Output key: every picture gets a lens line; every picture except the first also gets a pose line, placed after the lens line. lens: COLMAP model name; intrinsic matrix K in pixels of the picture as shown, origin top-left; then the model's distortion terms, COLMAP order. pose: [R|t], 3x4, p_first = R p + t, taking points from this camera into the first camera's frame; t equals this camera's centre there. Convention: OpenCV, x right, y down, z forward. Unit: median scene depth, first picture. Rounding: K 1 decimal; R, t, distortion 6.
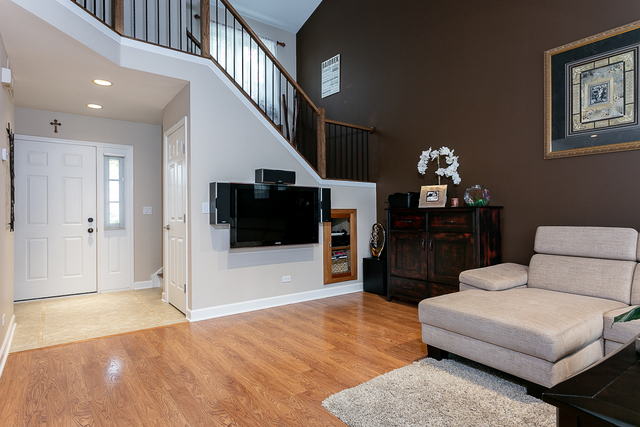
lens RADIAL K [[349.9, 0, 316.4], [0, 349.9, 214.4], [0, 0, 1]] dist [0.000641, -0.000073]
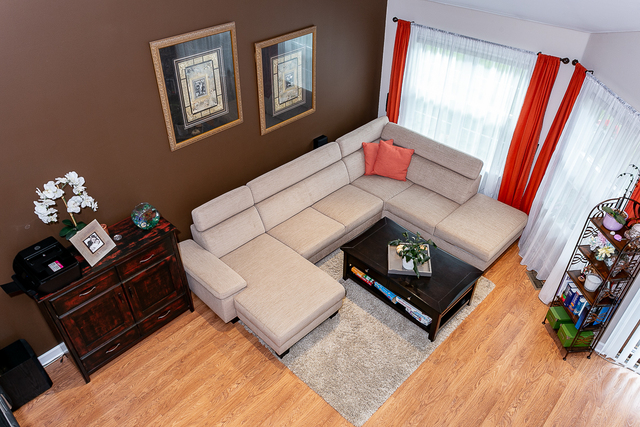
lens RADIAL K [[472.3, 0, 318.1], [0, 472.3, 219.6], [0, 0, 1]] dist [0.002136, 0.001400]
pose [[-0.177607, -0.607251, 0.774404, -0.619726], [-0.003233, 0.787271, 0.616599, -0.890631], [-0.984096, 0.107009, -0.141788, 0.853608]]
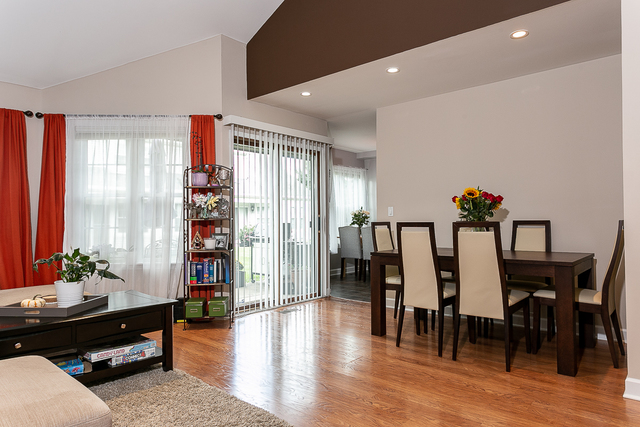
lens RADIAL K [[417.2, 0, 320.0], [0, 417.2, 213.5], [0, 0, 1]] dist [-0.003977, -0.001467]
pose [[-0.974510, 0.014894, -0.223850, 0.118181], [0.020171, 0.999569, -0.021306, 0.006635], [0.223436, -0.025278, -0.974391, 1.301270]]
